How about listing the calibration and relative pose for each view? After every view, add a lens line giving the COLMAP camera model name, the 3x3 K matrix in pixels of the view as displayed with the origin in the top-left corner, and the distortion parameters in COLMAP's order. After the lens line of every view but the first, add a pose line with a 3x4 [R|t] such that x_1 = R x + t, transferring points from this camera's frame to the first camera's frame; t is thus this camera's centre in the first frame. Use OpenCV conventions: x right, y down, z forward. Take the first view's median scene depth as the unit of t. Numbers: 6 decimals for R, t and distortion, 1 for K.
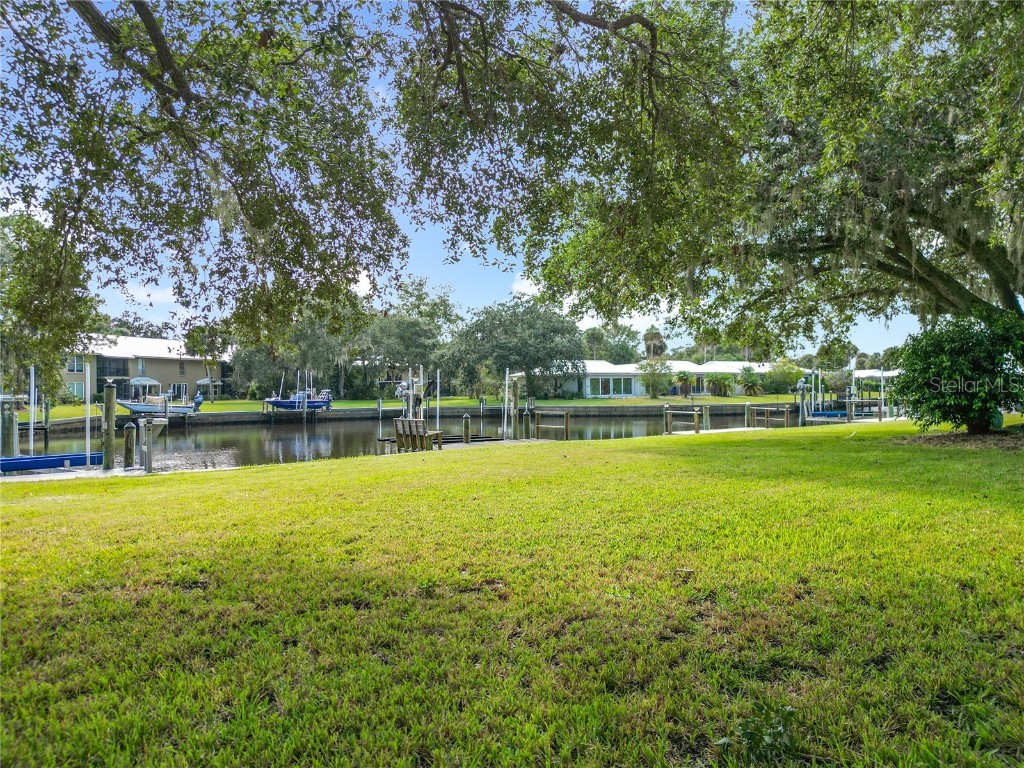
lens RADIAL K [[729.7, 0, 506.6], [0, 729.7, 387.7], [0, 0, 1]] dist [0.058200, -0.071183]
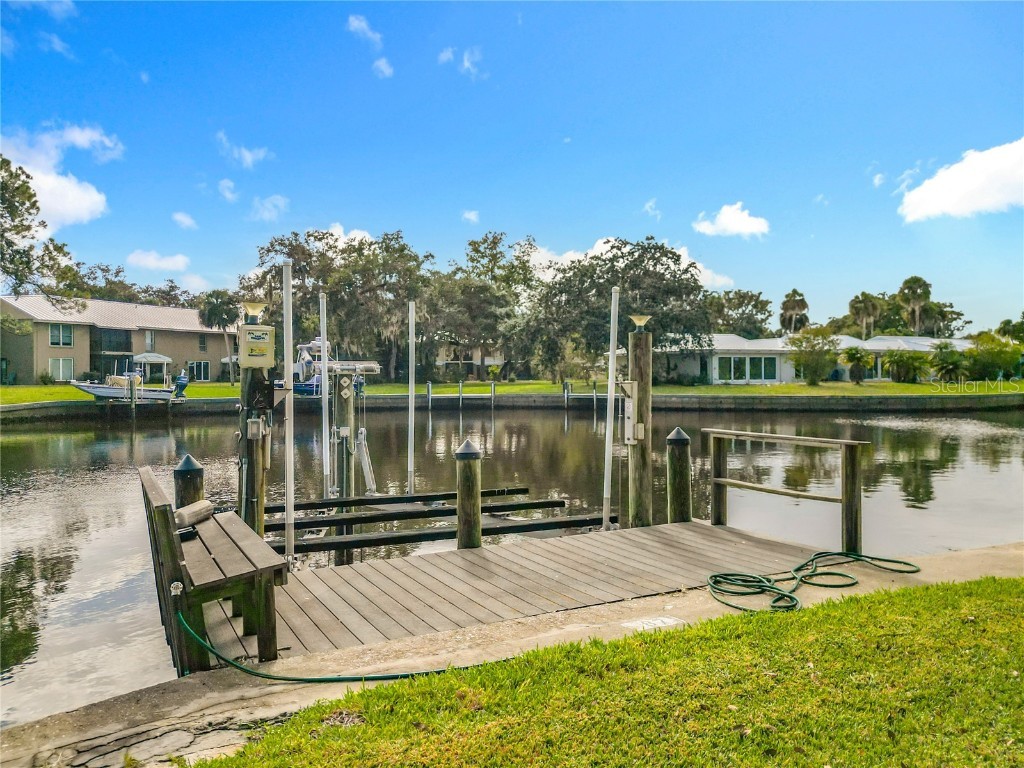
lens RADIAL K [[729.7, 0, 506.6], [0, 729.7, 387.7], [0, 0, 1]] dist [0.058200, -0.071183]
pose [[0.991963, 0.010111, -0.126126, -0.000845], [-0.007542, 0.999755, 0.020826, 0.003907], [0.126306, -0.019707, 0.991796, 0.247443]]
